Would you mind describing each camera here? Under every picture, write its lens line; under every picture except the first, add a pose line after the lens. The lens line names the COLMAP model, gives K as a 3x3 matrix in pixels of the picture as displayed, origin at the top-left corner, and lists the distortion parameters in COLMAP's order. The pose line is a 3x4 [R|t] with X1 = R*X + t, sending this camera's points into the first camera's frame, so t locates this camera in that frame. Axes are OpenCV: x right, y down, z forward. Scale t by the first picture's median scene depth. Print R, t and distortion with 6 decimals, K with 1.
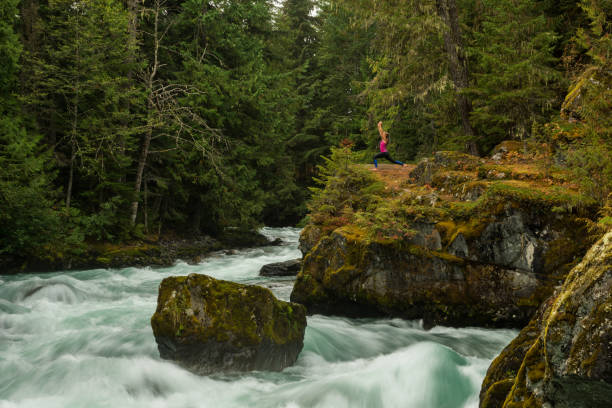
lens RADIAL K [[1174.5, 0, 306.0], [0, 1174.5, 204.0], [0, 0, 1]] dist [0.193216, 0.005136]
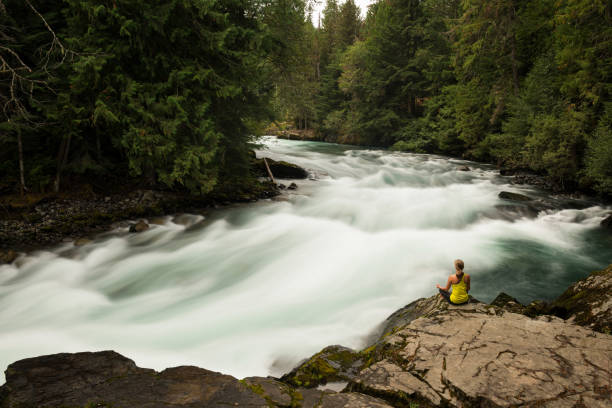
lens RADIAL K [[496.7, 0, 306.0], [0, 496.7, 204.0], [0, 0, 1]] dist [-0.013339, -0.007561]
pose [[0.944581, 0.082144, -0.317836, 0.080903], [-0.023921, 0.982837, 0.182920, -0.018082], [0.327407, -0.165180, 0.930333, 0.522570]]
